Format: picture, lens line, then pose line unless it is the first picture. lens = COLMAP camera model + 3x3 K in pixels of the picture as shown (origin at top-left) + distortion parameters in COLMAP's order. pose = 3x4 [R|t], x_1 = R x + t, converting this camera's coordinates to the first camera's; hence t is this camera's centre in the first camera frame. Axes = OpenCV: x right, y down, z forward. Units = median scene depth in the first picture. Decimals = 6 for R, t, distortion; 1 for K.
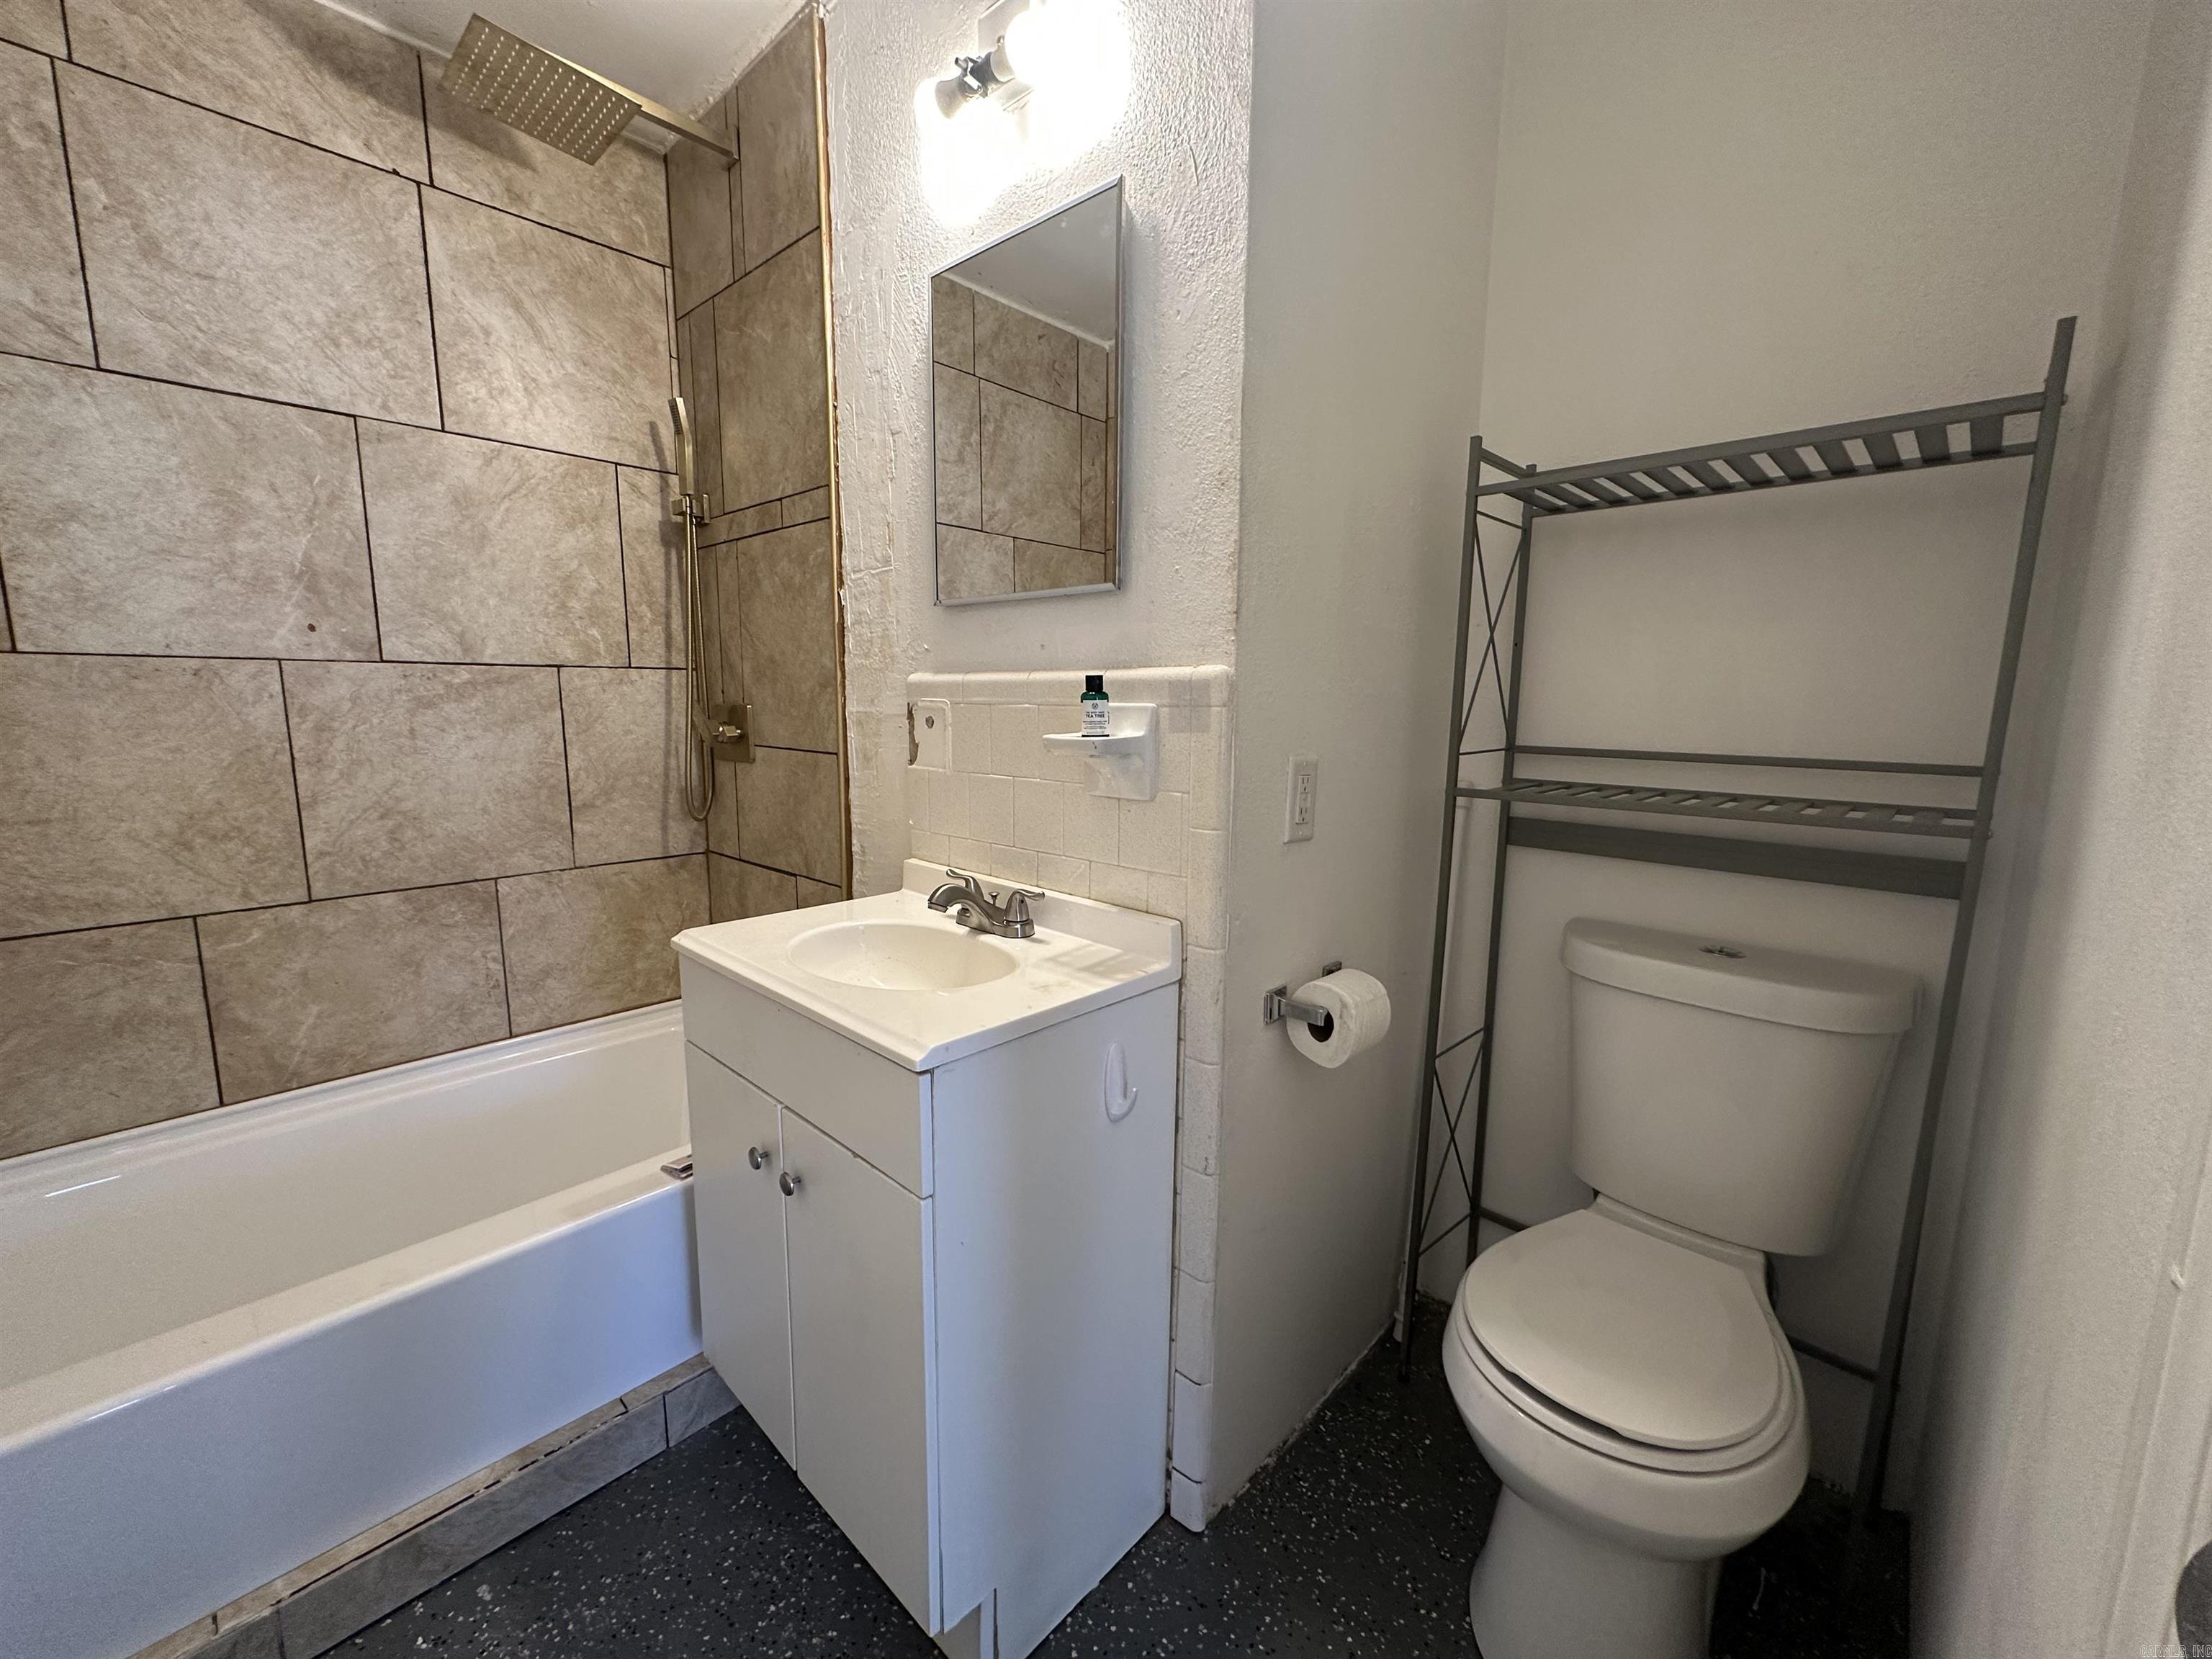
lens RADIAL K [[881.3, 0, 1104.5], [0, 881.3, 827.7], [0, 0, 1]] dist [0.000028, 0.000073]
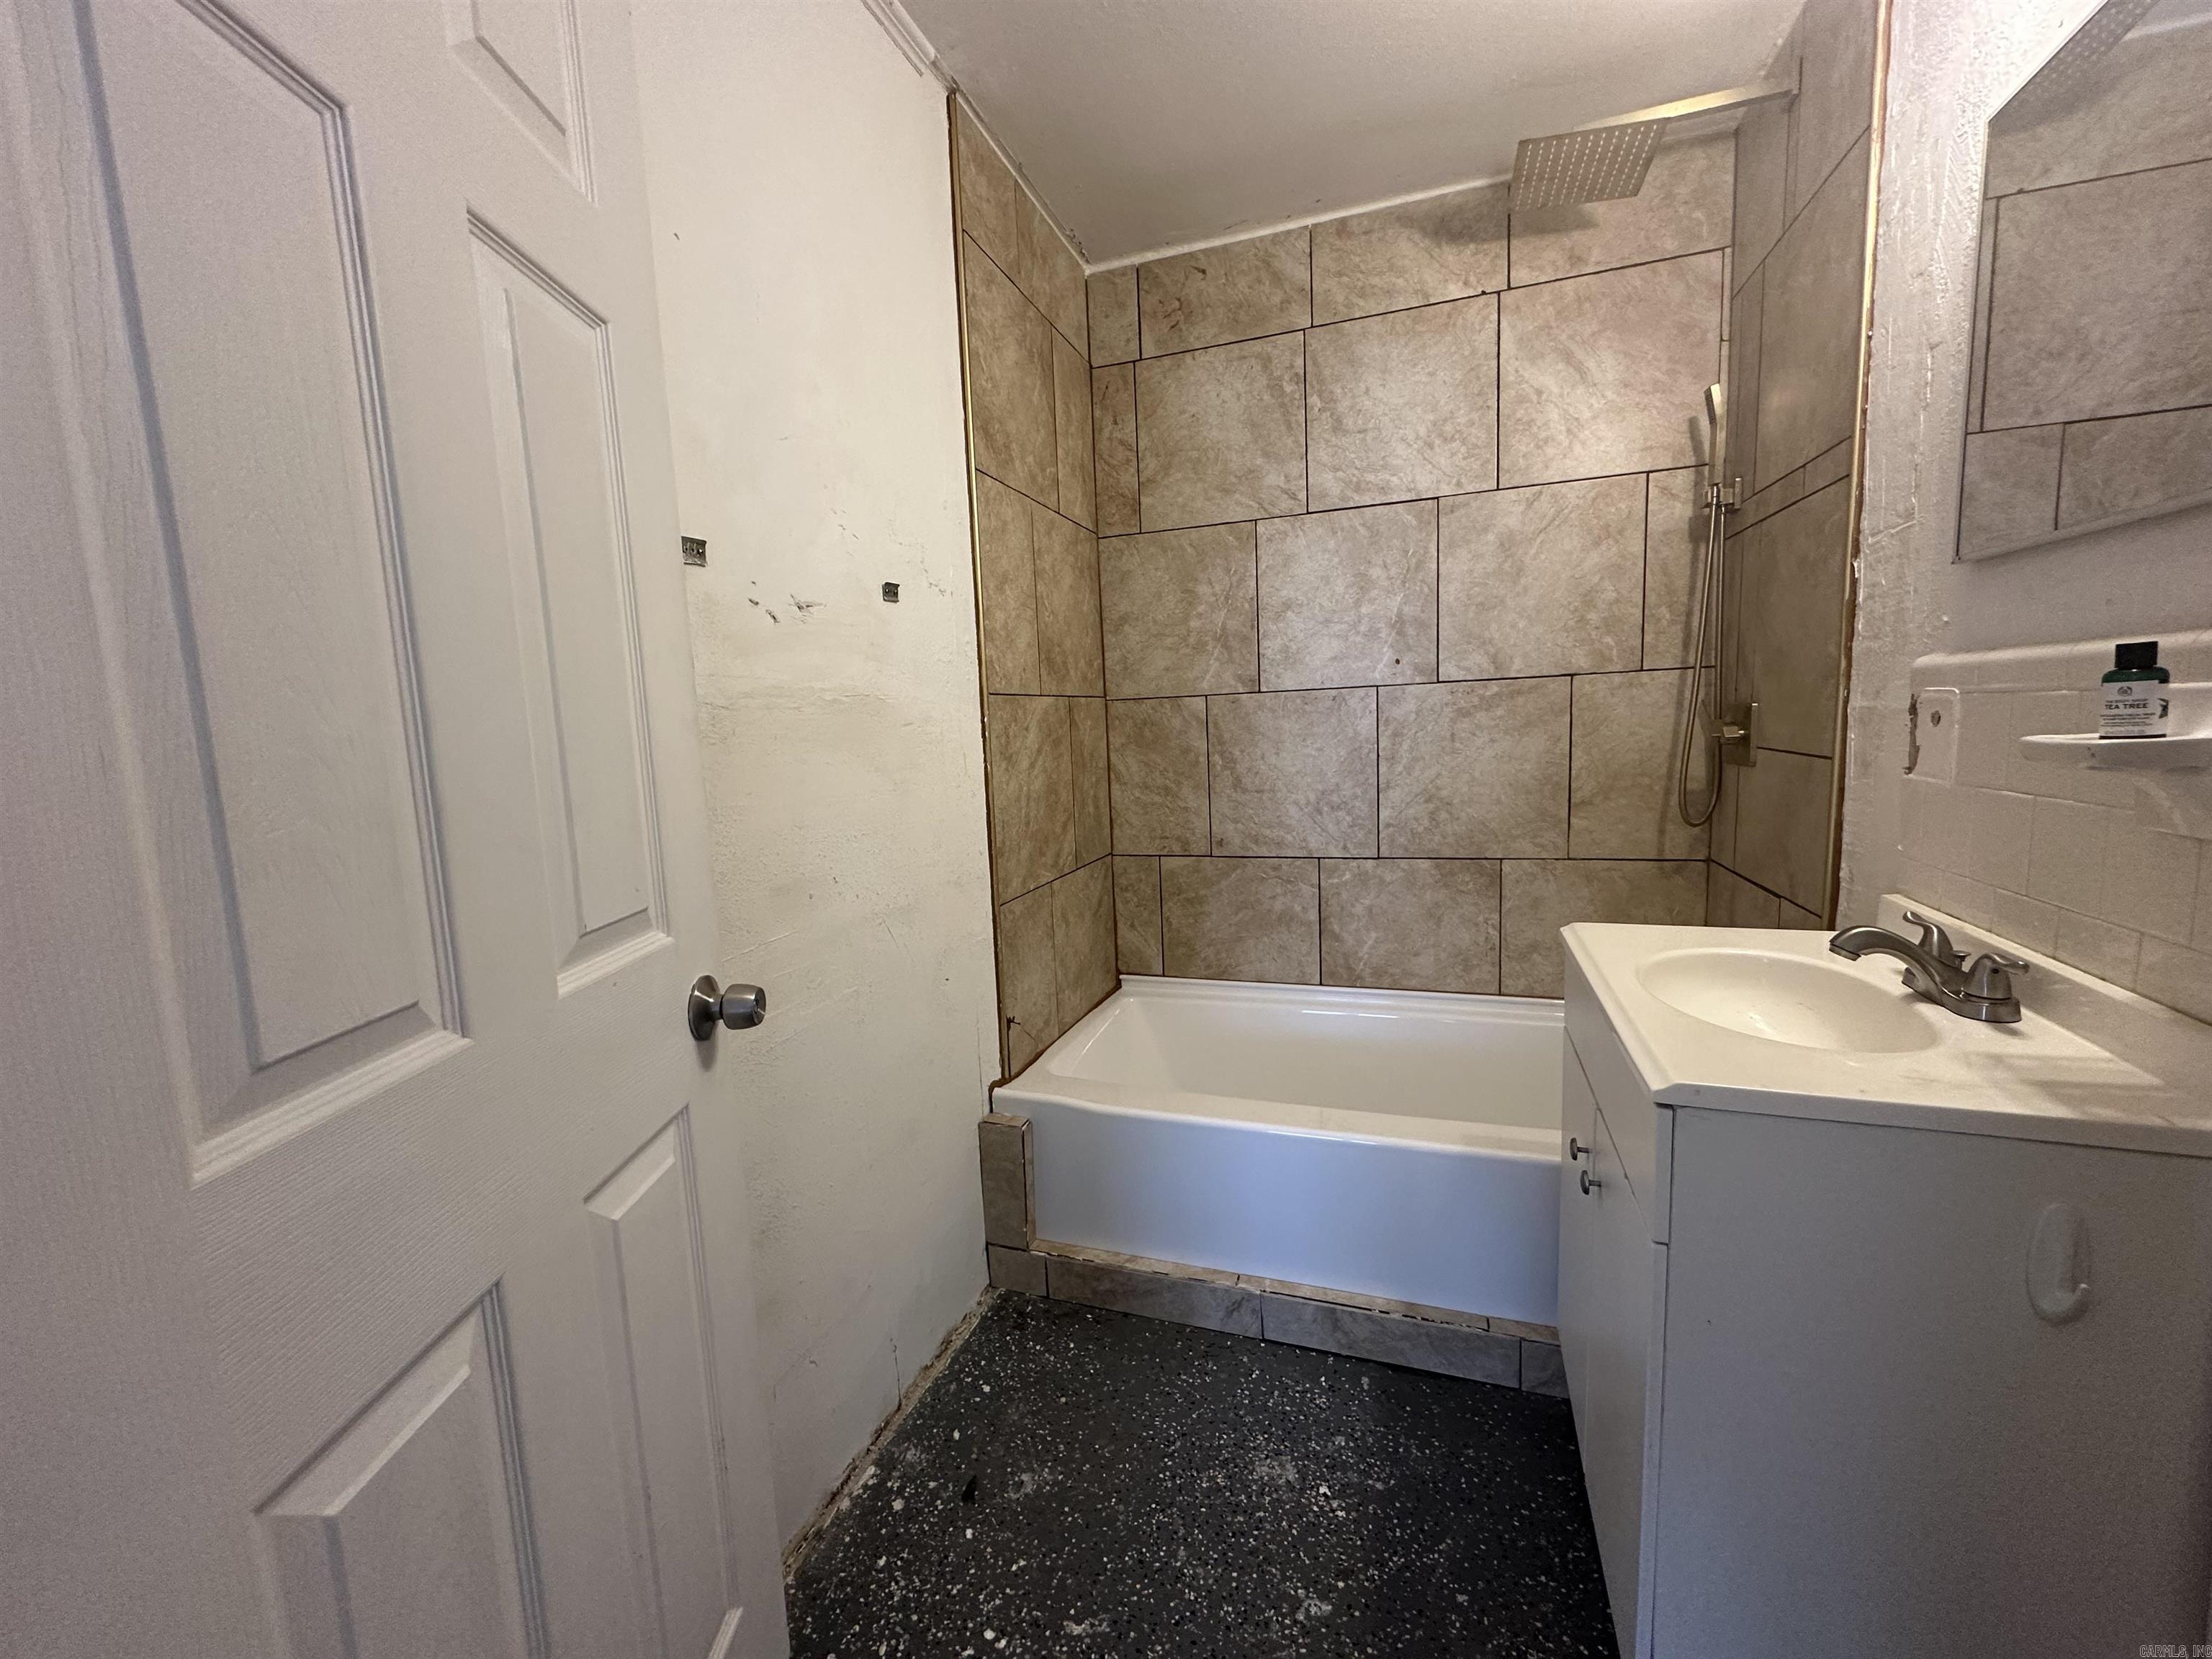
lens RADIAL K [[881.3, 0, 1105.5], [0, 881.3, 829.5], [0, 0, 1]] dist [0.000028, 0.000073]
pose [[0.391809, 0.089625, -0.915671, 0.223716], [-0.086777, 0.994407, 0.060201, -0.008674], [0.915945, 0.055872, 0.397395, 0.048225]]
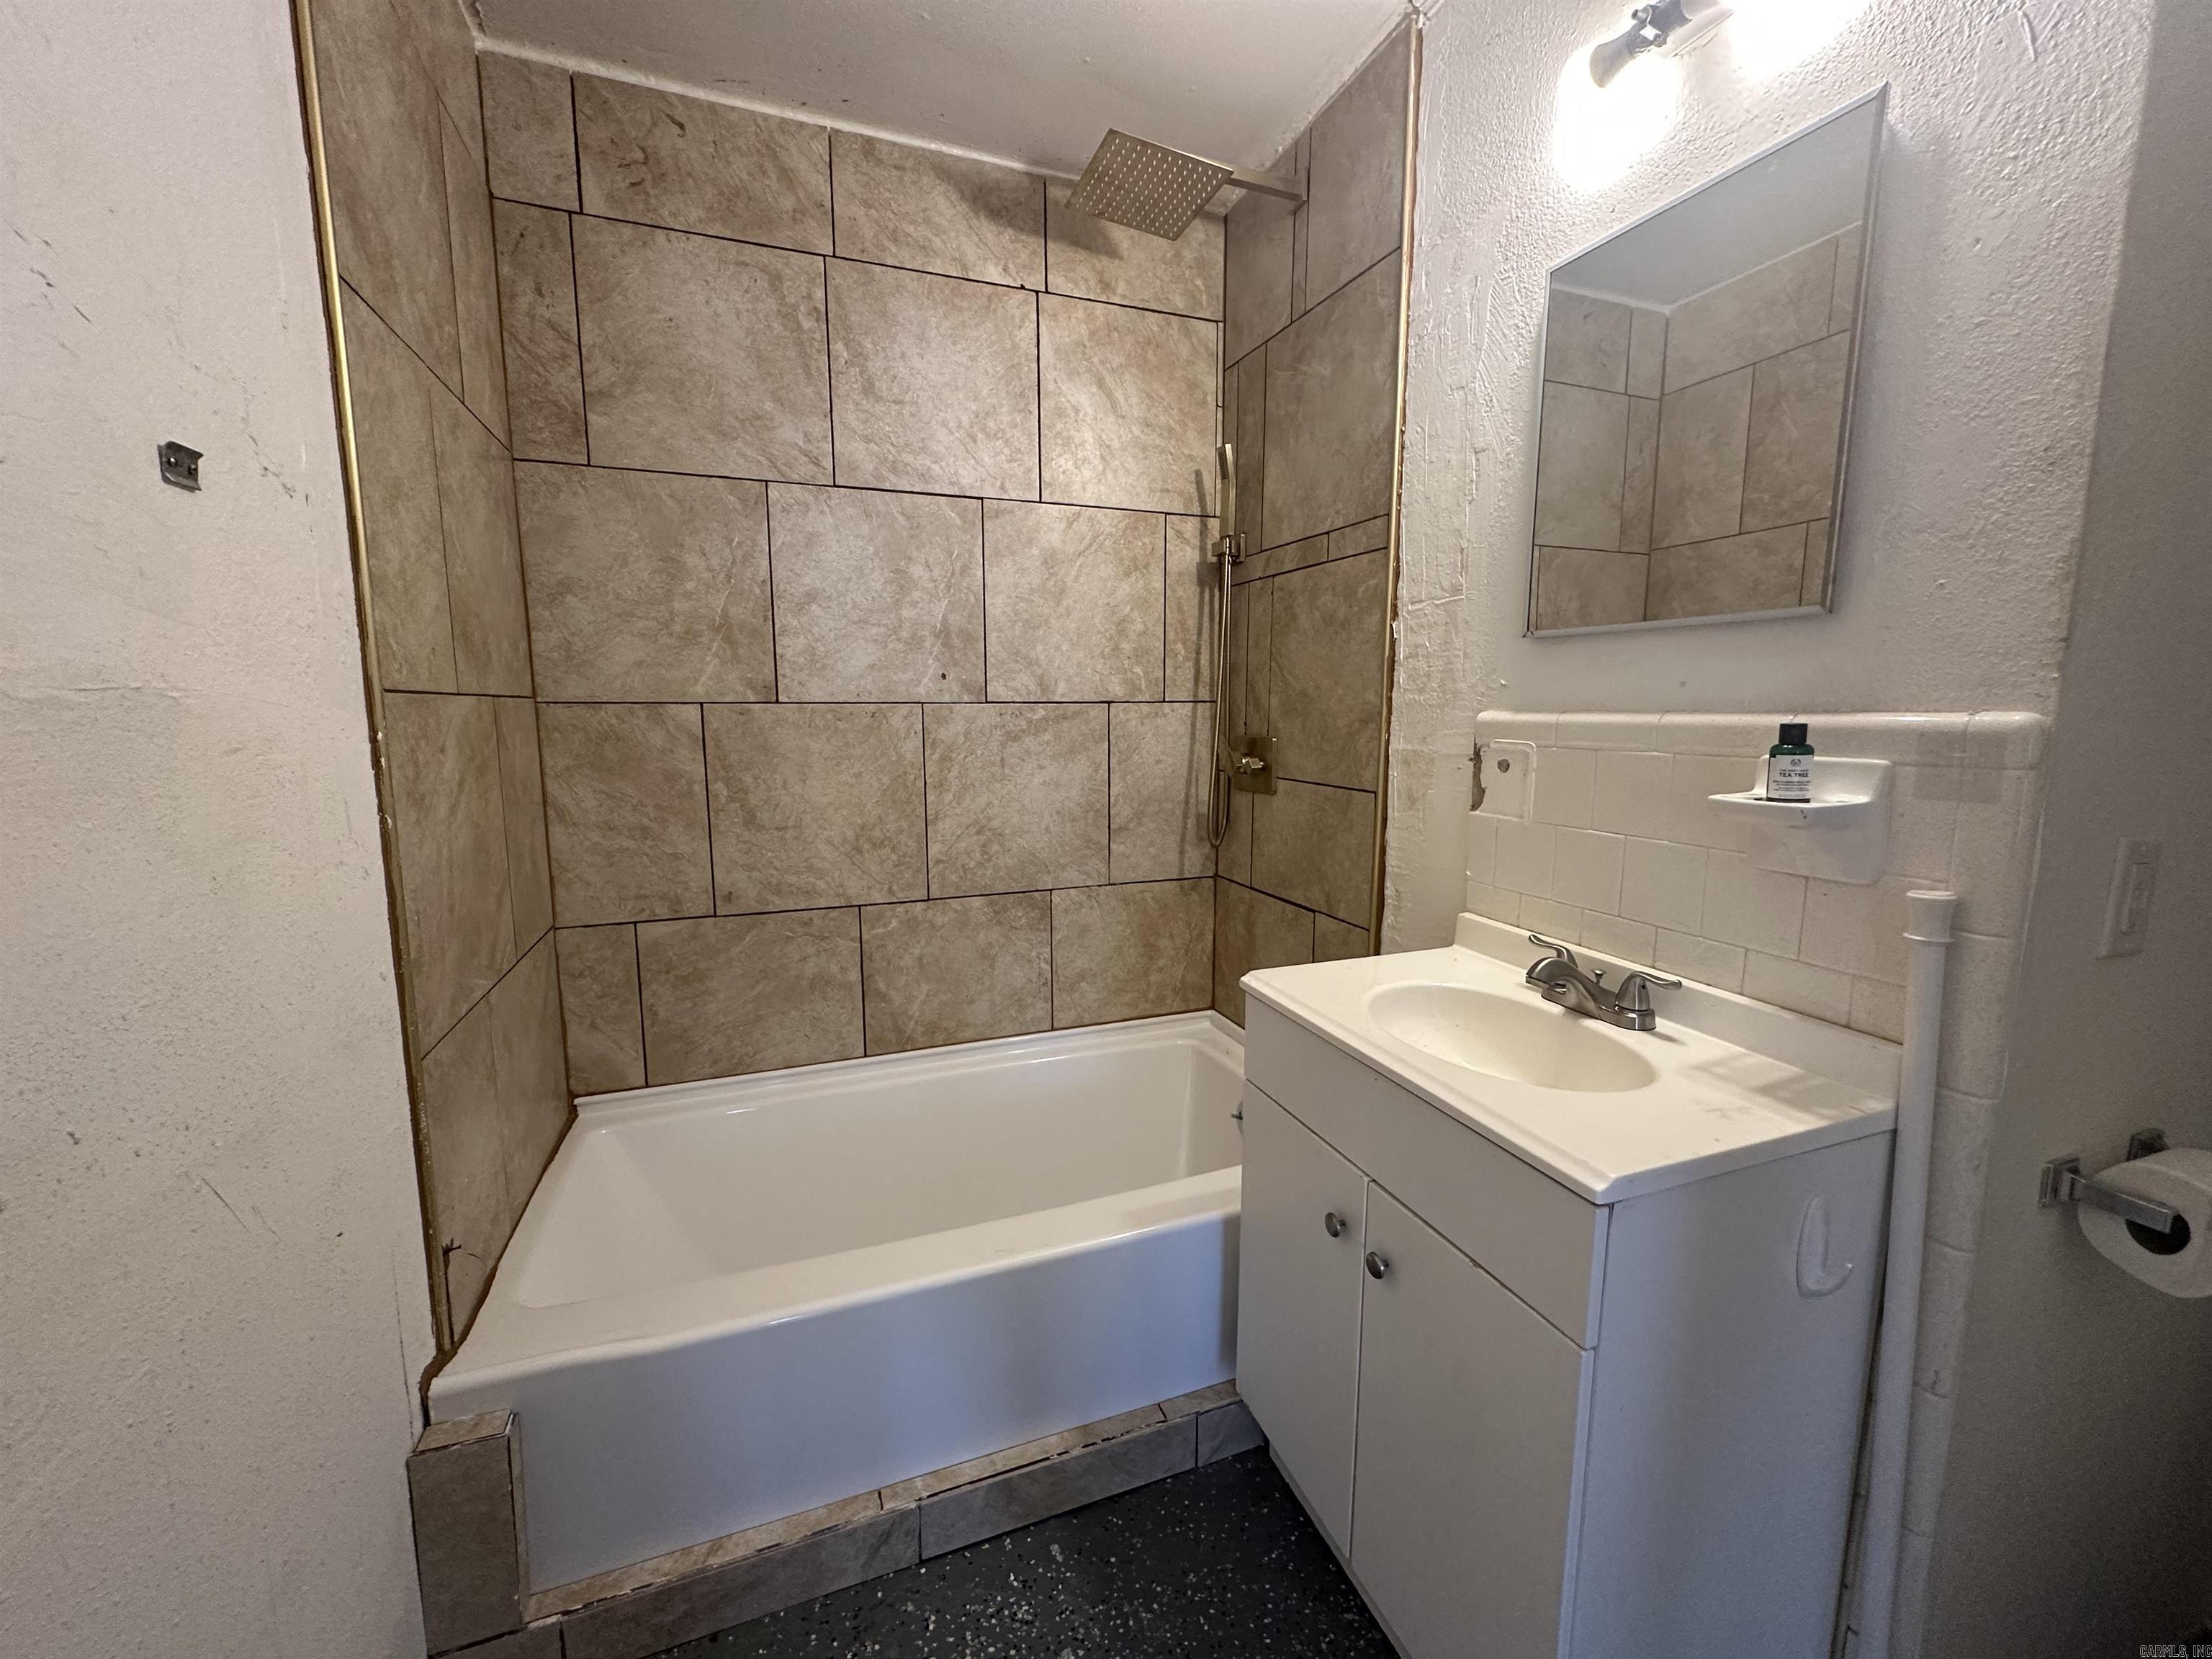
lens RADIAL K [[881.3, 0, 1104.3], [0, 881.3, 828.0], [0, 0, 1]] dist [0.000028, 0.000073]
pose [[0.896146, 0.051704, -0.440737, -0.162658], [-0.056604, 0.998395, 0.002033, -0.034521], [0.440134, 0.023125, 0.897634, 0.010403]]
